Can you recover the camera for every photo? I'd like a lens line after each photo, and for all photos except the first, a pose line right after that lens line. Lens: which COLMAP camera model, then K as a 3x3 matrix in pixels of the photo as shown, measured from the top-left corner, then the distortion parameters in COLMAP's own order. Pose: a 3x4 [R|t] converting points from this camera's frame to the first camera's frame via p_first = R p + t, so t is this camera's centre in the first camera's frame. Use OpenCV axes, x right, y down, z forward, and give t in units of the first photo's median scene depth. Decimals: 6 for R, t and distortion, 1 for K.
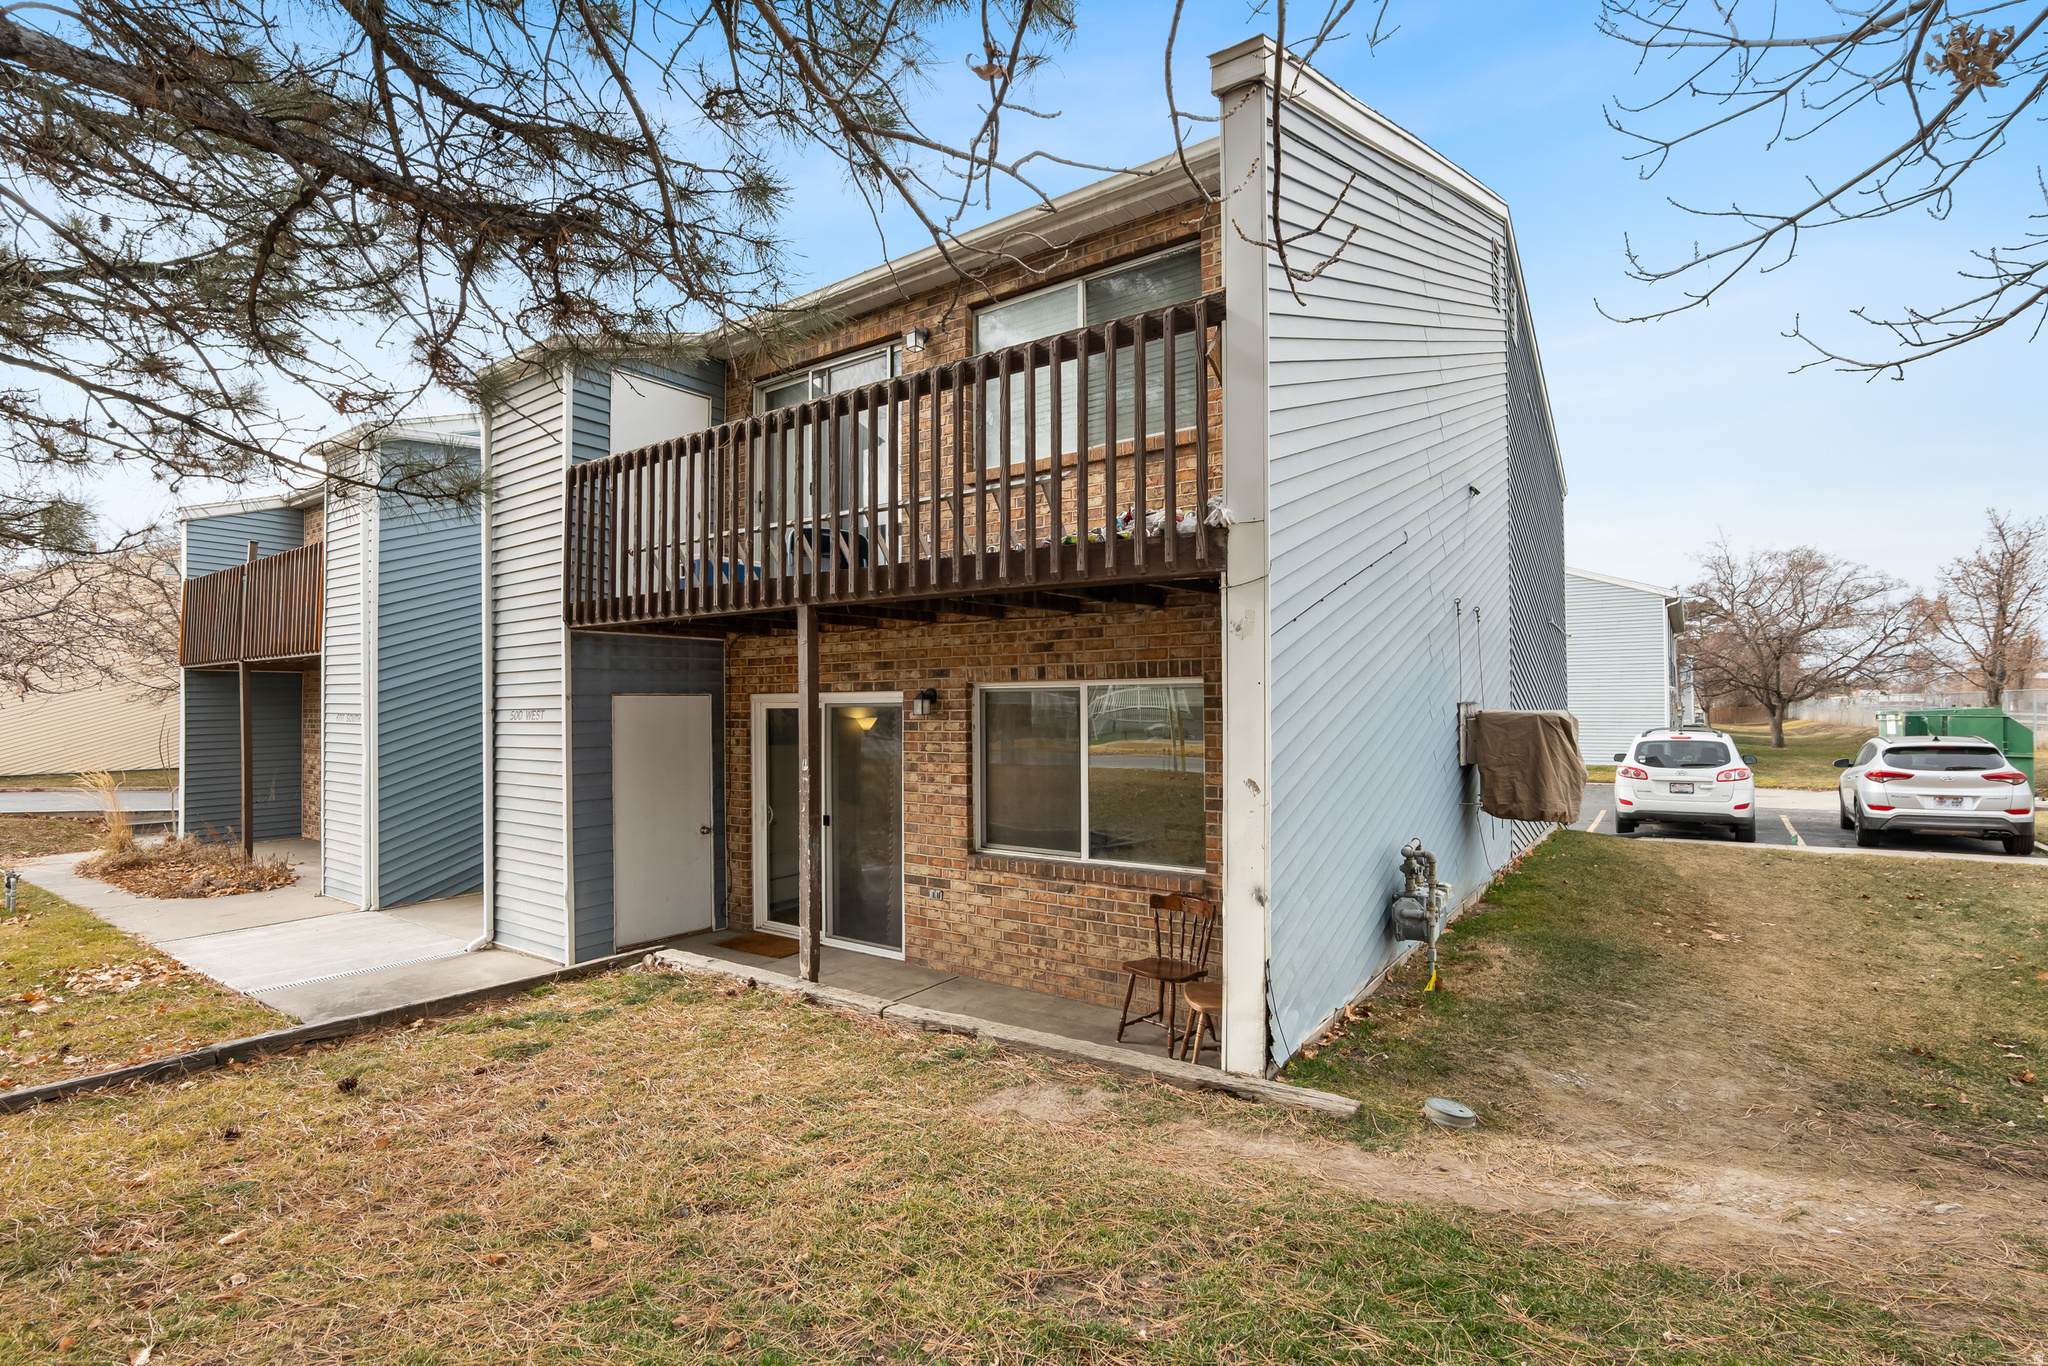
lens RADIAL K [[953.3, 0, 1031.4], [0, 953.3, 688.8], [0, 0, 1]] dist [-0.027828, 0.008100]
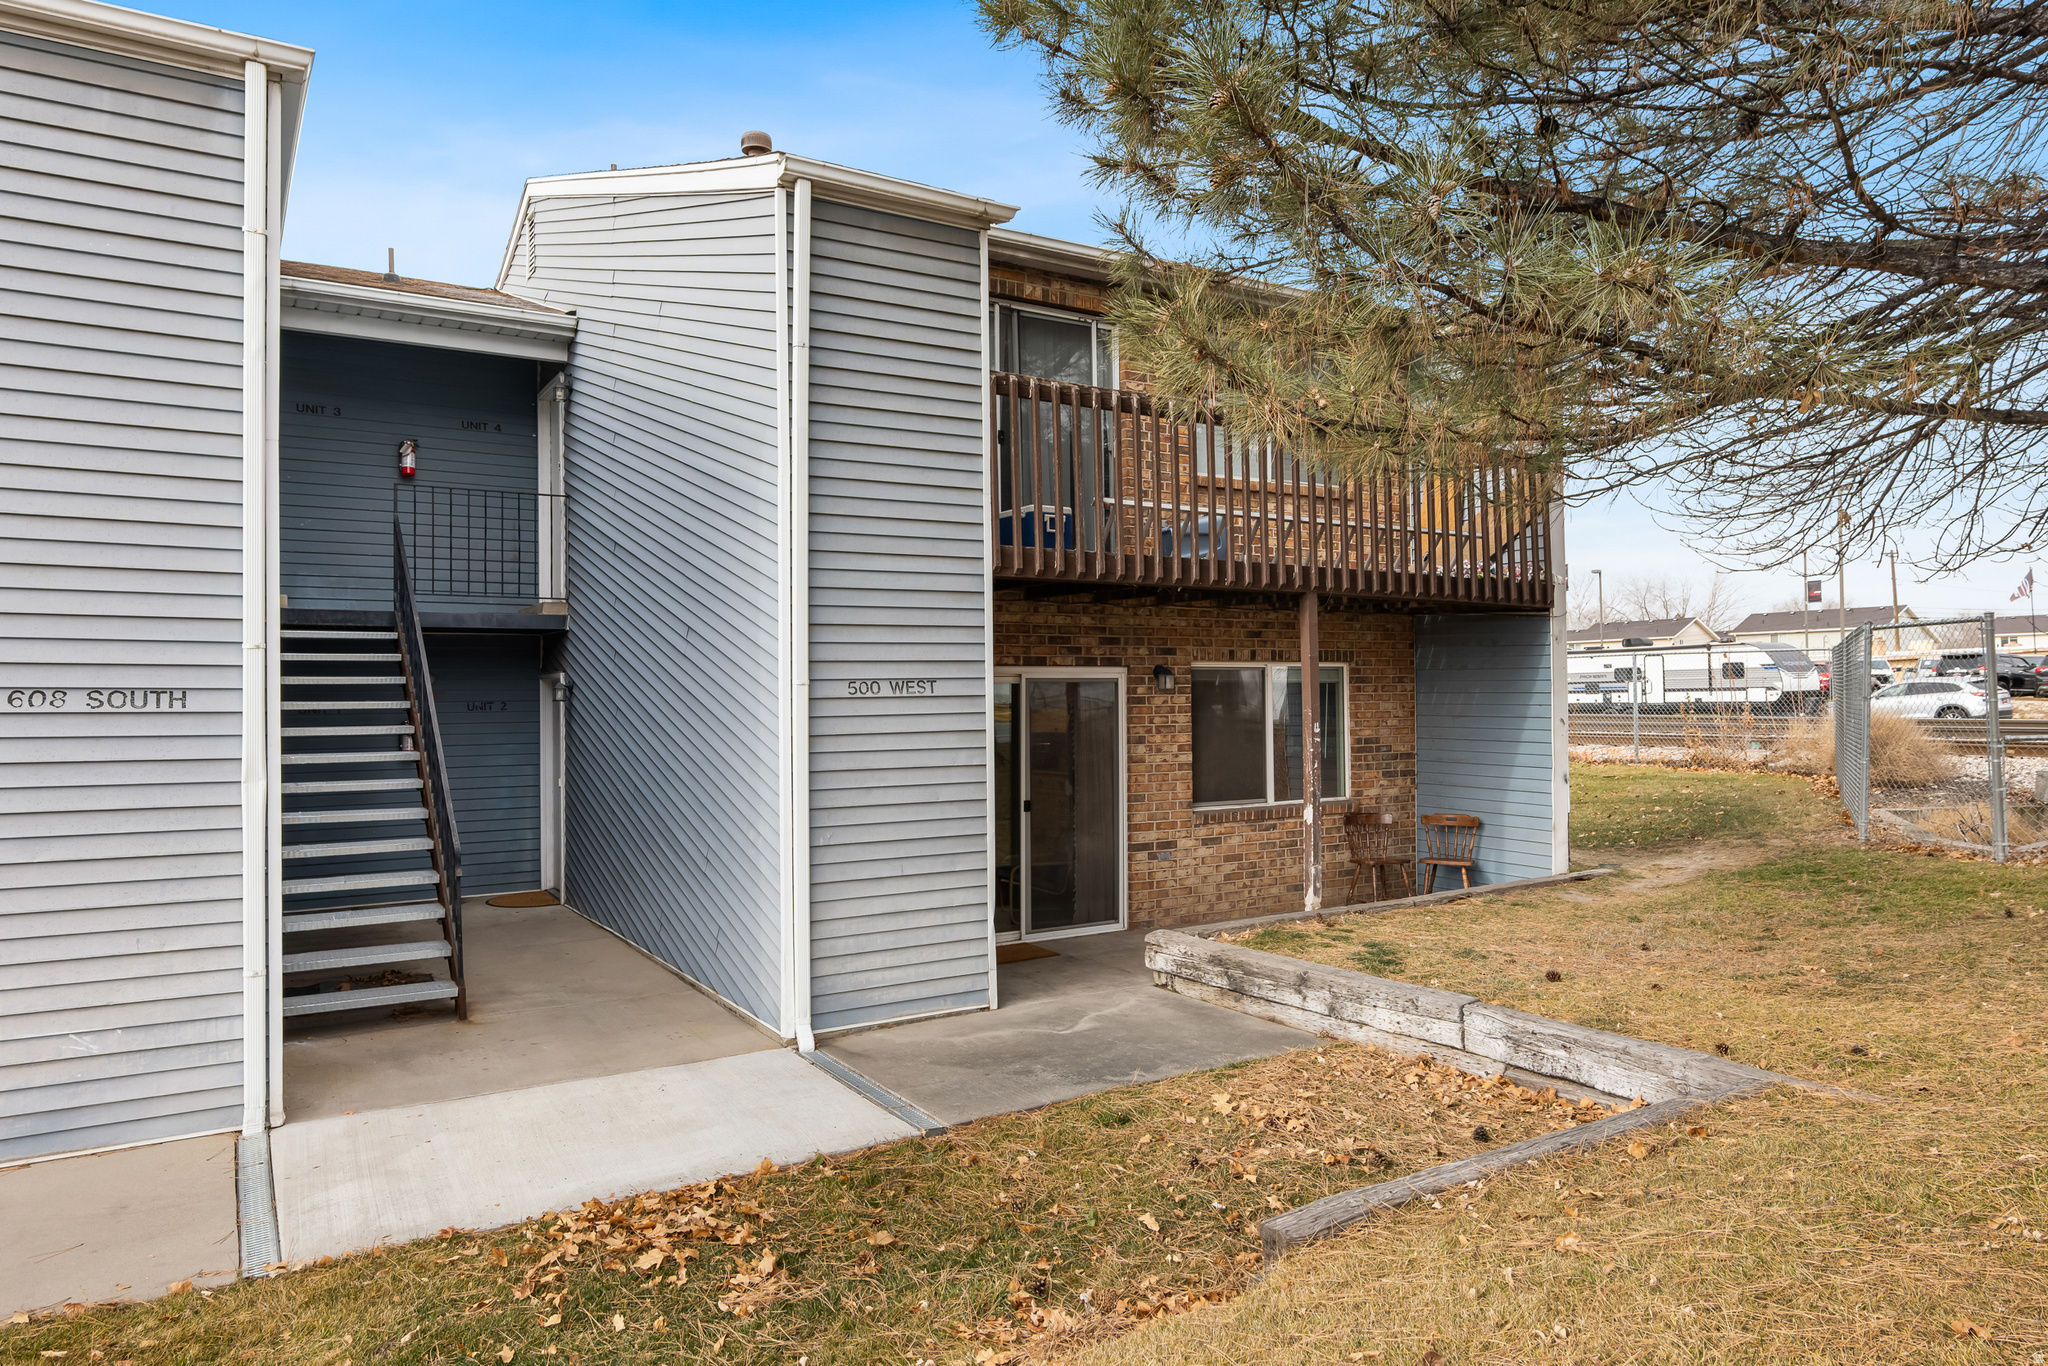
lens RADIAL K [[1278.1, 0, 1027.0], [0, 1278.1, 680.8], [0, 0, 1]] dist [-0.001876, 0.001765]
pose [[0.390825, 0.016369, 0.920320, -1.521921], [-0.008924, 0.999862, -0.013994, 0.039720], [-0.920422, -0.002744, 0.390917, 0.586732]]
